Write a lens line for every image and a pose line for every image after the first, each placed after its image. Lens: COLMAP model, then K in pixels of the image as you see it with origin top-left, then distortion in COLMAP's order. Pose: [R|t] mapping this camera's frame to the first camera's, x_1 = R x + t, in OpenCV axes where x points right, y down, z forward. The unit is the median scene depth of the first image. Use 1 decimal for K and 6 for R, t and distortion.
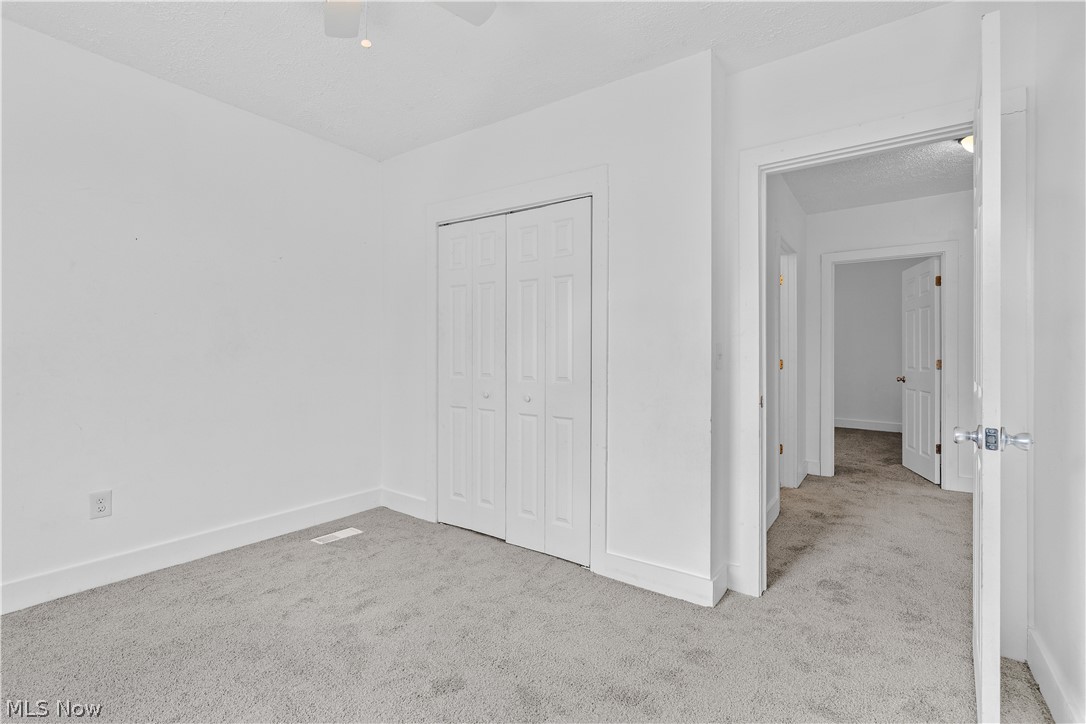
lens RADIAL K [[495.9, 0, 539.0], [0, 495.9, 358.9], [0, 0, 1]] dist [0.002630, -0.000068]
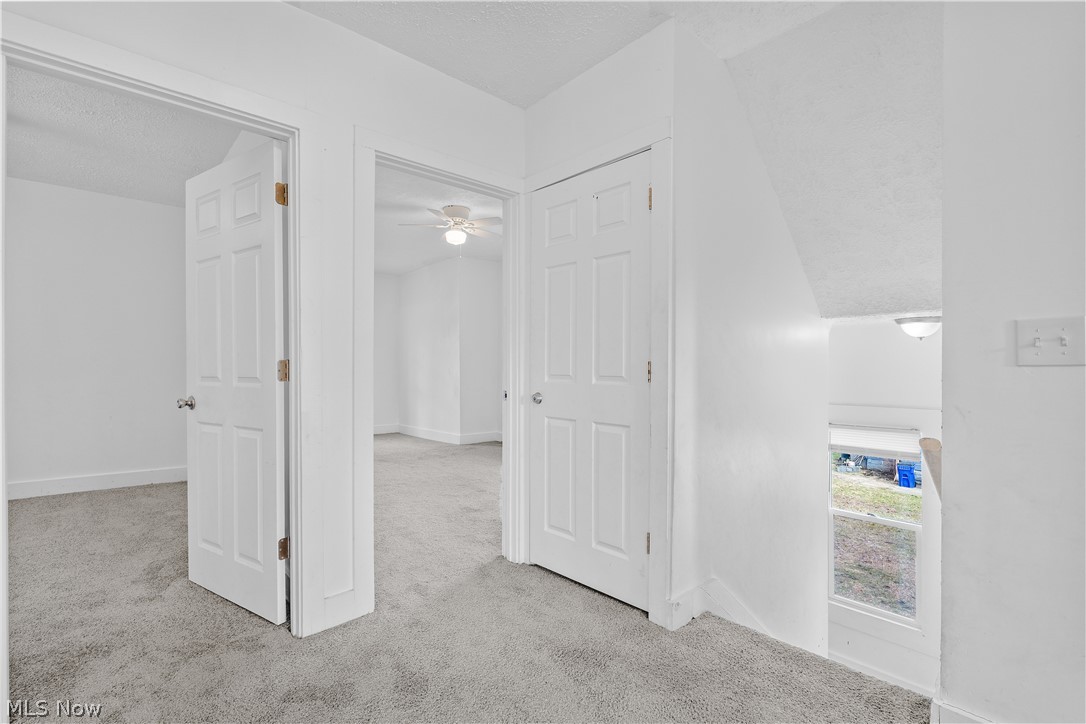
lens RADIAL K [[495.9, 0, 539.3], [0, 495.9, 367.5], [0, 0, 1]] dist [0.002630, -0.000068]
pose [[0.235984, -0.000976, 0.971756, 0.372474], [0.009523, 0.999954, -0.001308, 0.010716], [-0.971710, 0.009563, 0.235983, 0.602501]]
